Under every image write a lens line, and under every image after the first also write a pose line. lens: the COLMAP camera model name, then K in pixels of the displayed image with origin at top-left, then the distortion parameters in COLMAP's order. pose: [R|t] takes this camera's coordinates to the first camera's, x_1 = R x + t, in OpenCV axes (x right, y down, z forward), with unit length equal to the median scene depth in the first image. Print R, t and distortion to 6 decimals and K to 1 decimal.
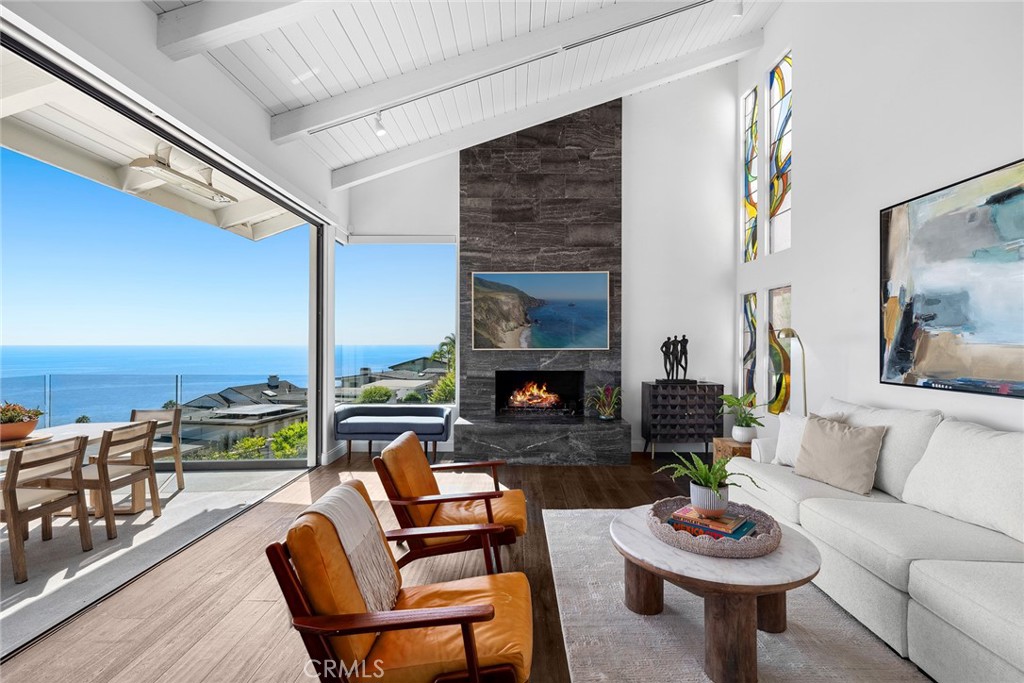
lens RADIAL K [[471.6, 0, 513.4], [0, 471.6, 338.2], [0, 0, 1]] dist [0.001484, -0.000644]
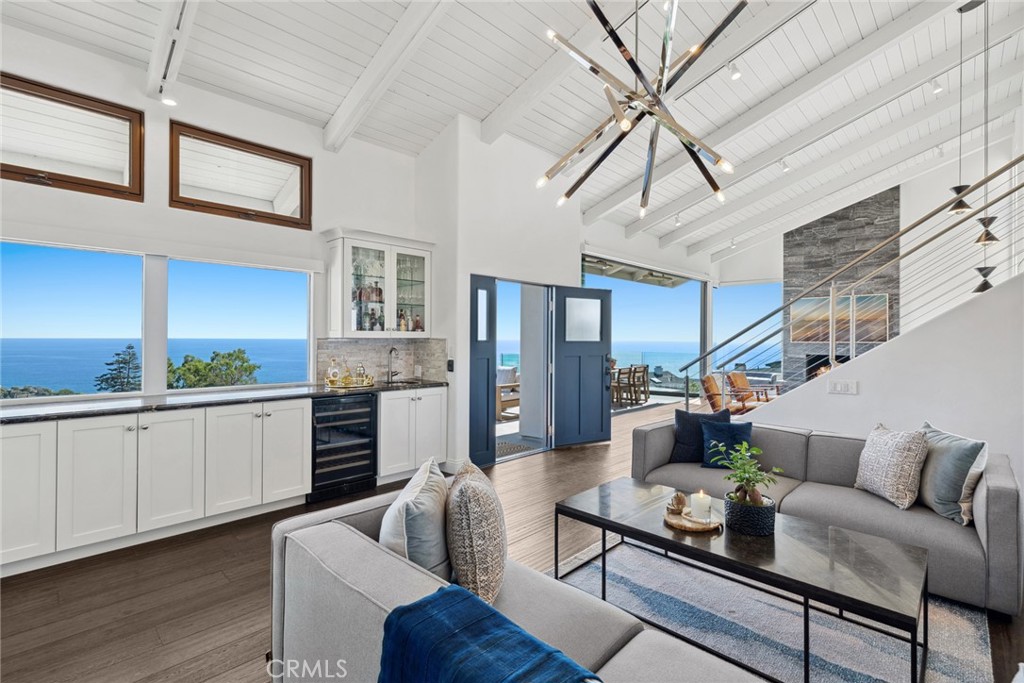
lens RADIAL K [[471.6, 0, 517.1], [0, 471.6, 339.2], [0, 0, 1]] dist [0.001484, -0.000644]
pose [[0.733314, 0.004756, -0.679874, 0.364425], [0.000764, 0.999969, 0.007820, -0.002257], [0.679890, -0.006254, 0.733287, -1.004332]]
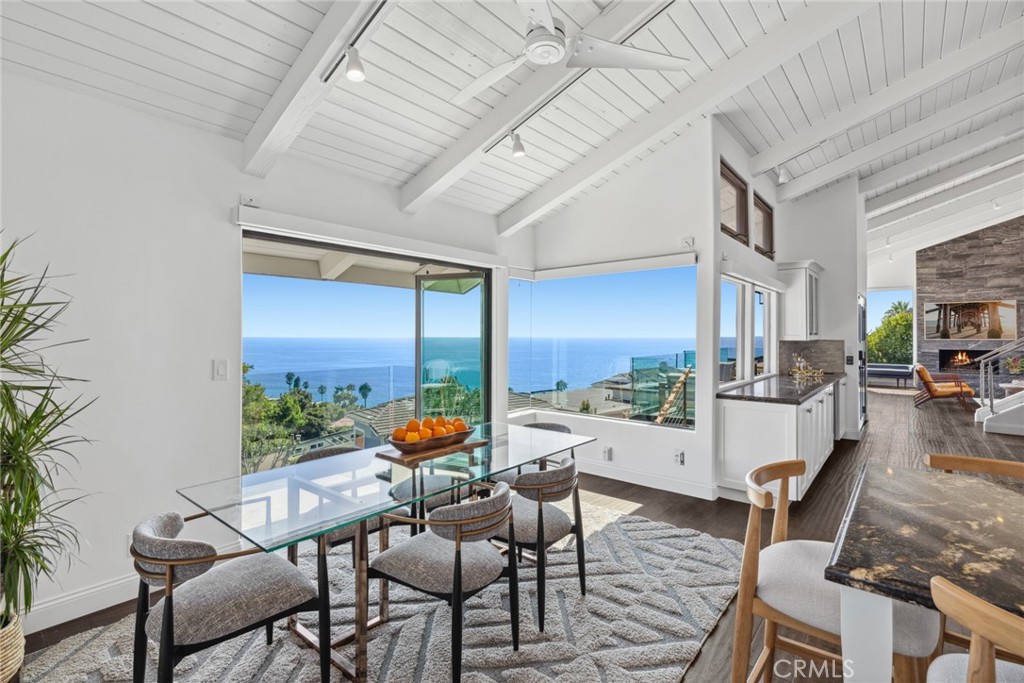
lens RADIAL K [[471.6, 0, 512.8], [0, 471.6, 331.8], [0, 0, 1]] dist [0.001484, -0.000644]
pose [[0.776714, -0.007848, -0.629805, -0.189371], [0.008386, 0.999963, -0.002119, -0.021396], [0.629798, -0.003636, 0.776750, -1.845191]]
